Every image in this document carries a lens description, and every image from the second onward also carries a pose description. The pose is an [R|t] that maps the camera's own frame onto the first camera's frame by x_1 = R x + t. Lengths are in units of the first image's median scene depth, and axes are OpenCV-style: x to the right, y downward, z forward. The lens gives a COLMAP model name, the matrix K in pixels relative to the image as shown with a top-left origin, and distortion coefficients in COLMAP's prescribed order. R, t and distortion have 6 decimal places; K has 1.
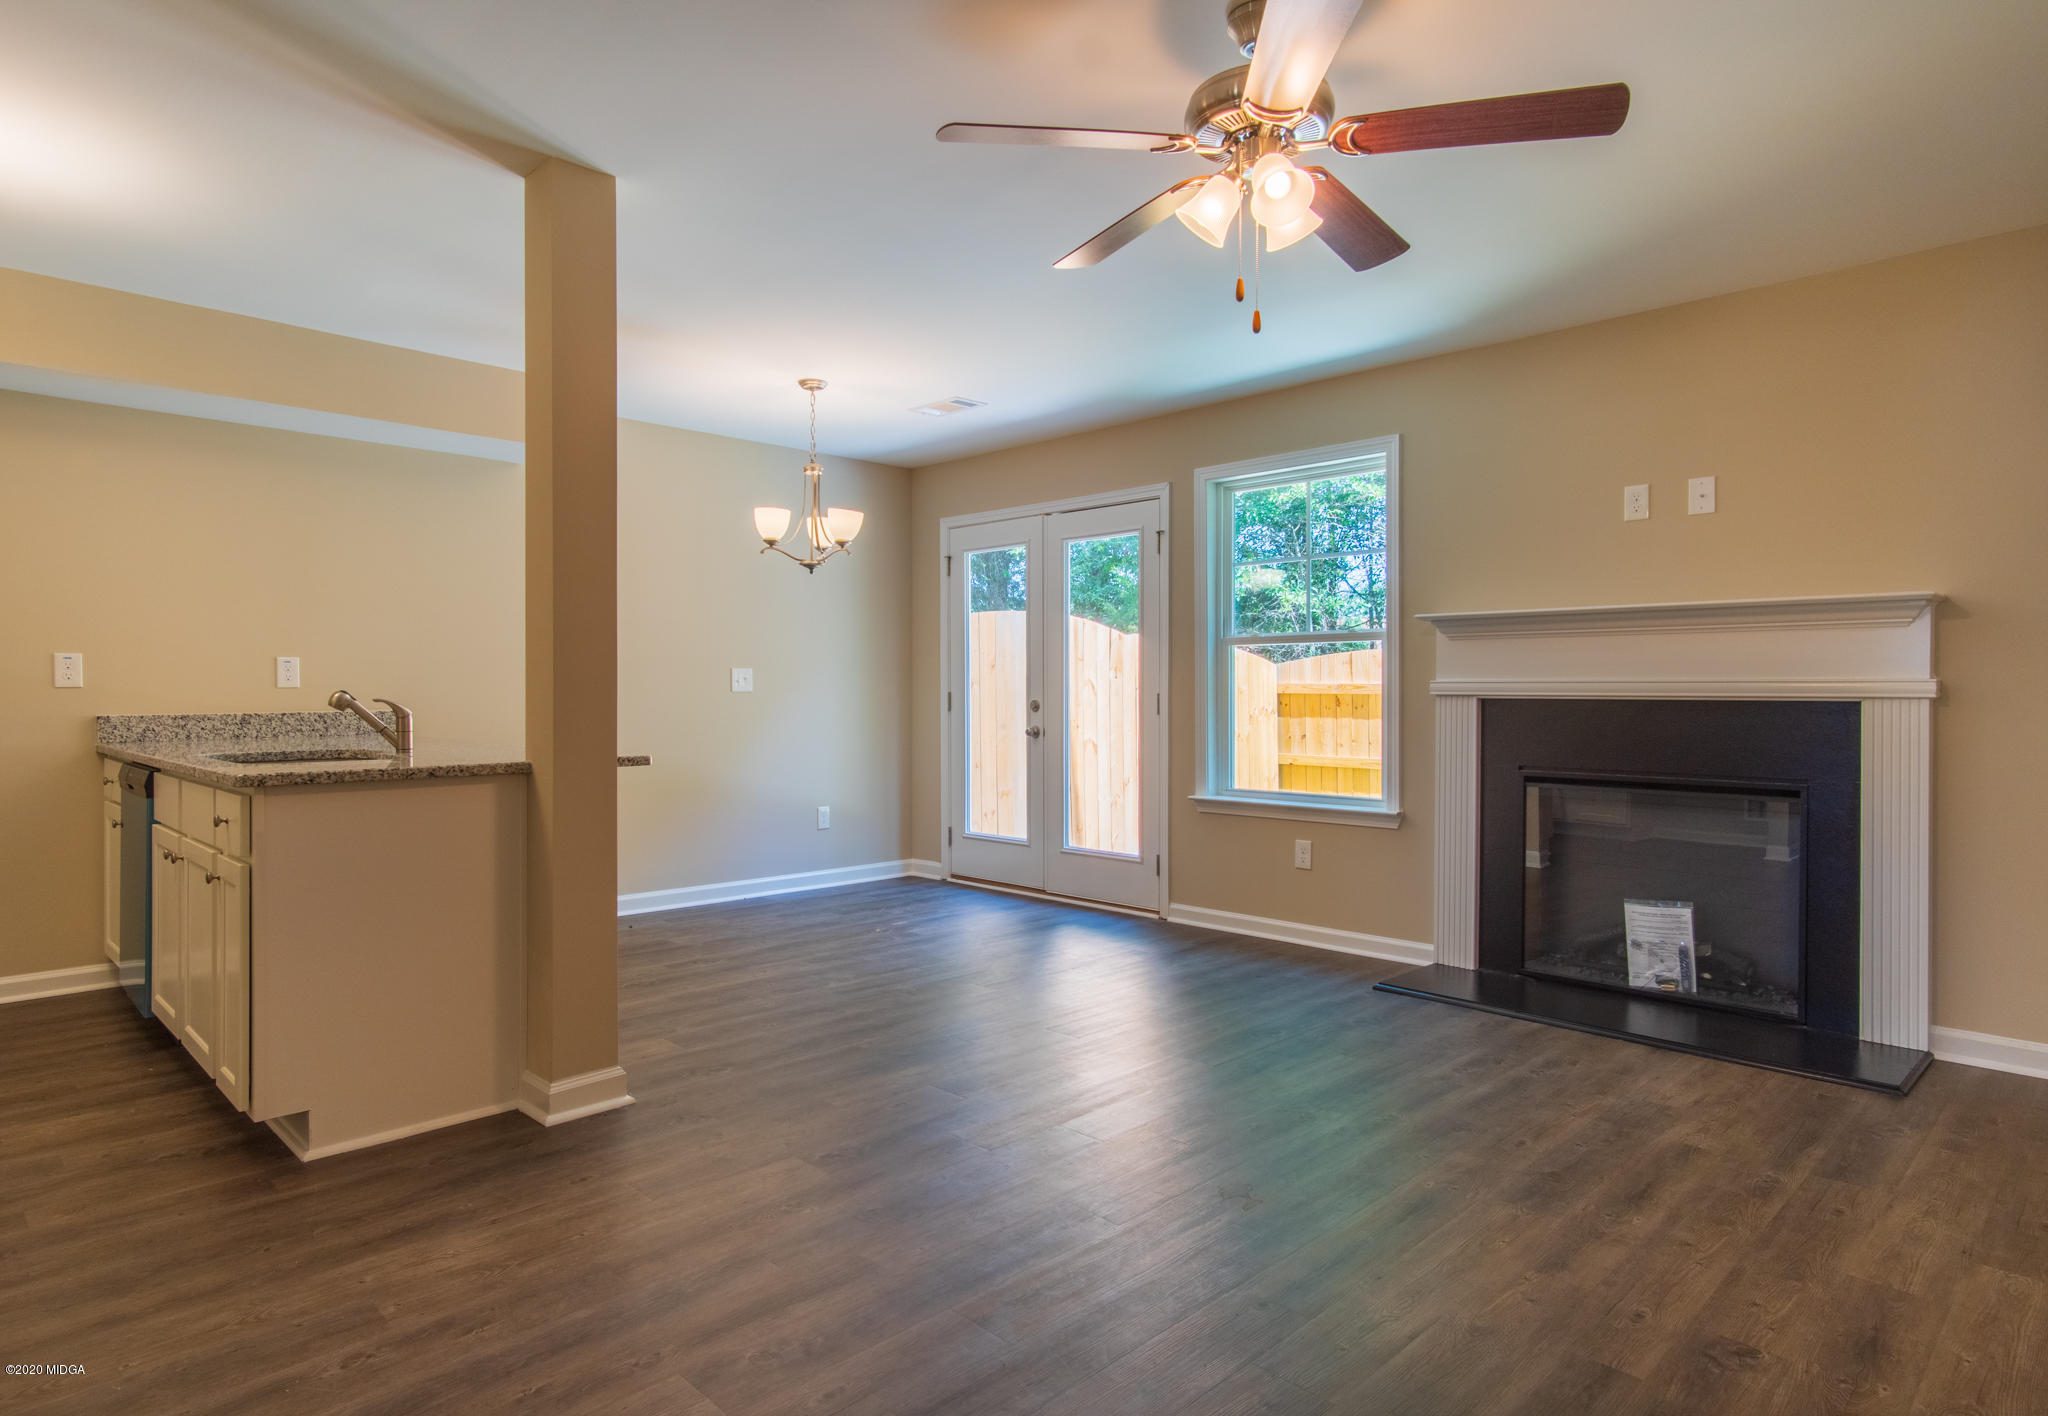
lens RADIAL K [[1162.0, 0, 993.2], [0, 1162.0, 701.7], [0, 0, 1]] dist [0.005744, 0.001756]
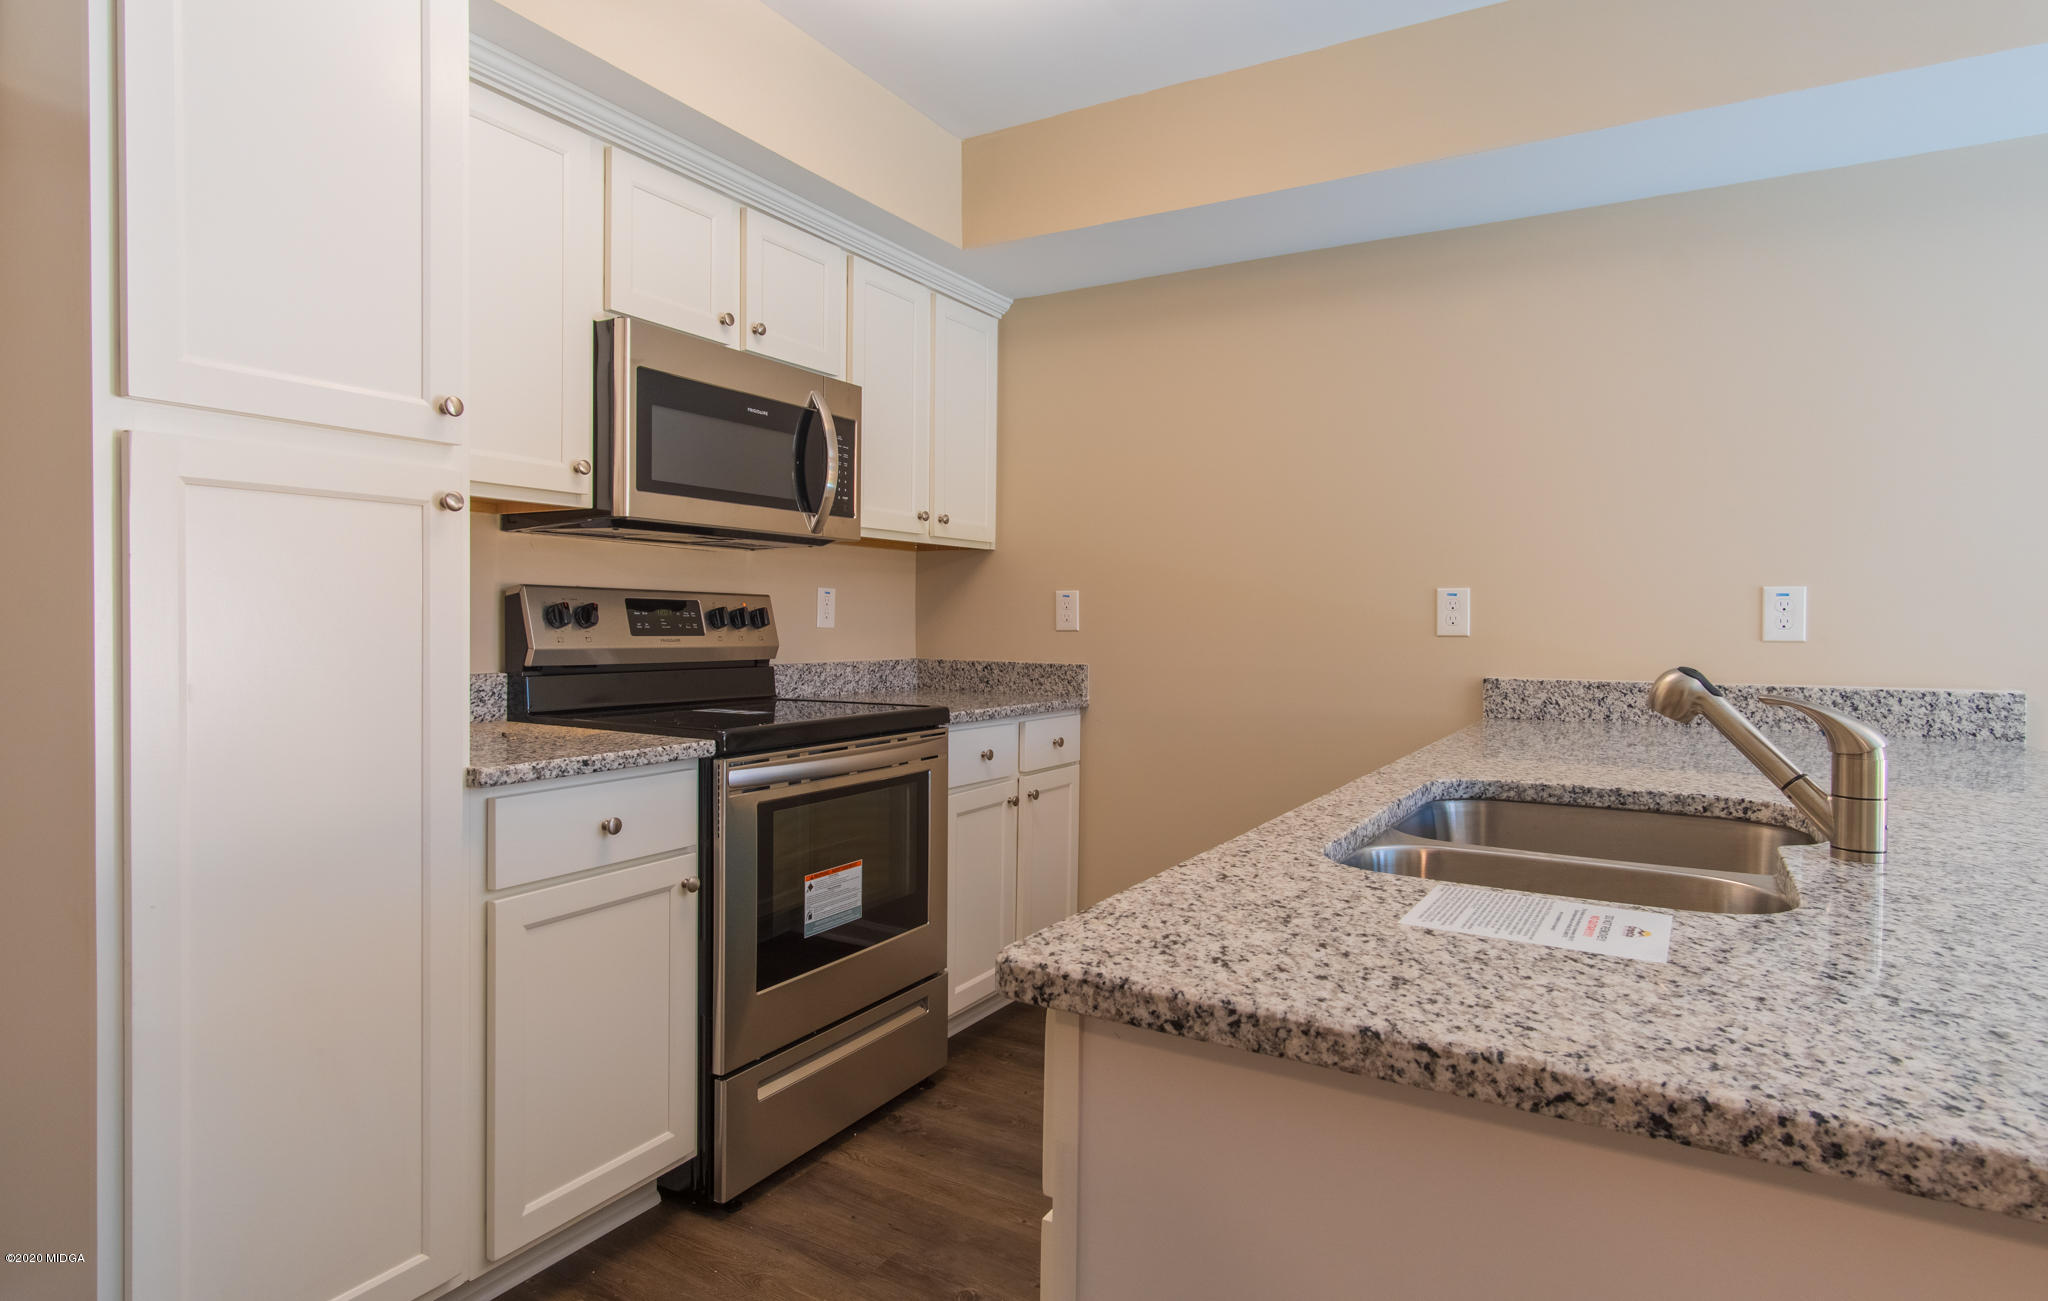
lens RADIAL K [[1084.9, 0, 1025.3], [0, 1084.9, 631.0], [0, 0, 1]] dist [0.020973, -0.001692]
pose [[0.266380, 0.015752, -0.963739, -0.222684], [-0.018622, 0.999764, 0.011194, -0.017959], [0.963688, 0.014965, 0.266611, 0.573637]]
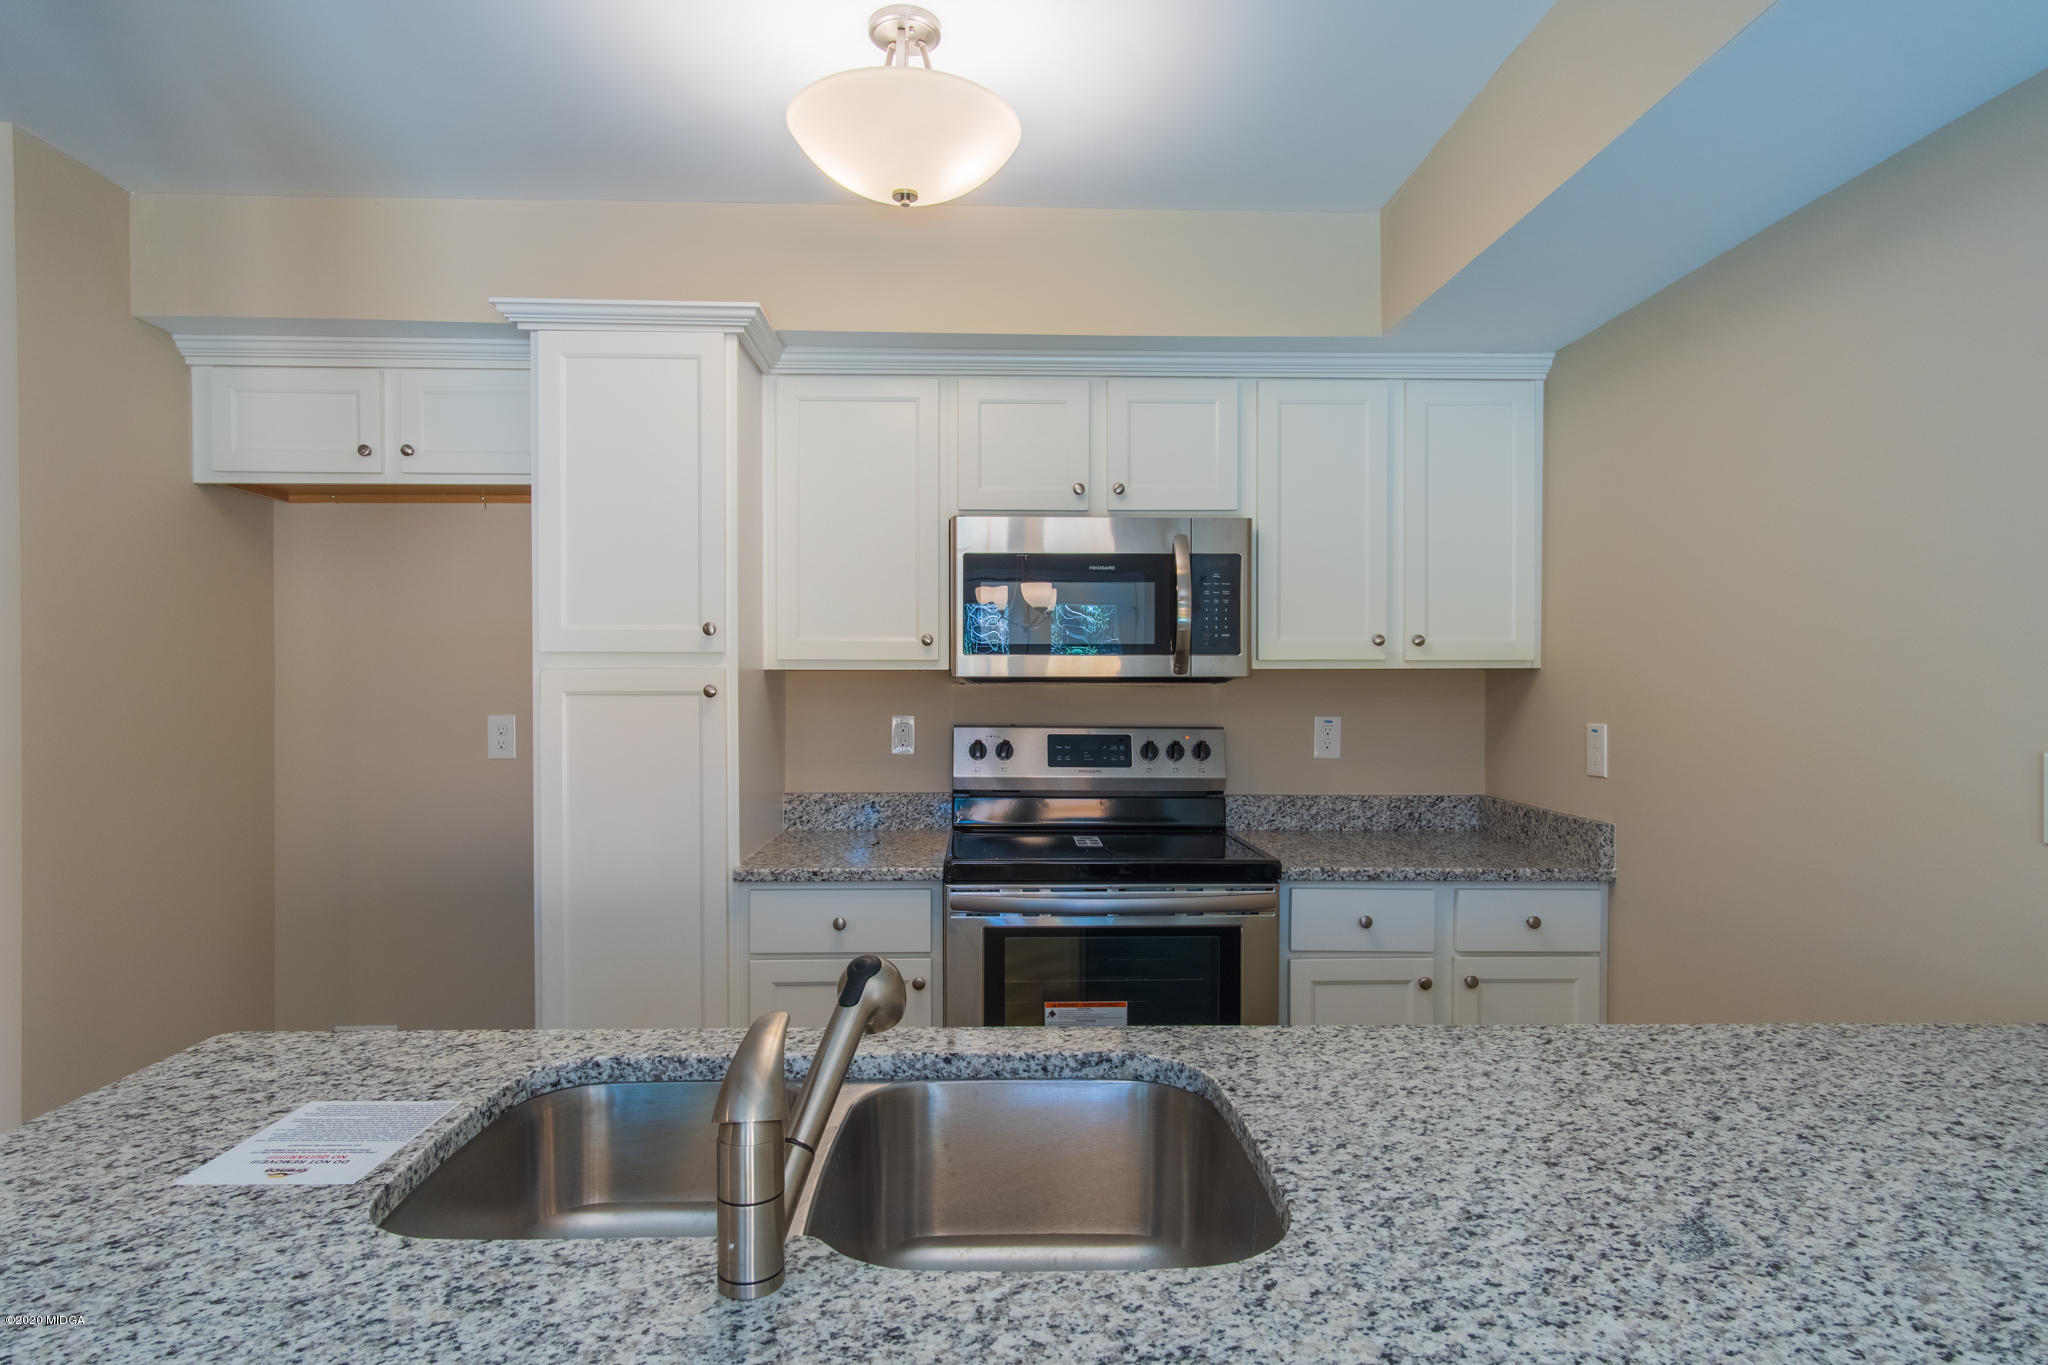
lens RADIAL K [[1101.4, 0, 1030.5], [0, 1101.4, 688.0], [0, 0, 1]] dist [0.000085, 0.004127]
pose [[-0.674020, 0.004642, -0.738698, -0.322090], [-0.006273, 0.999908, 0.012007, -0.063527], [0.738686, 0.012726, -0.673929, 0.992275]]
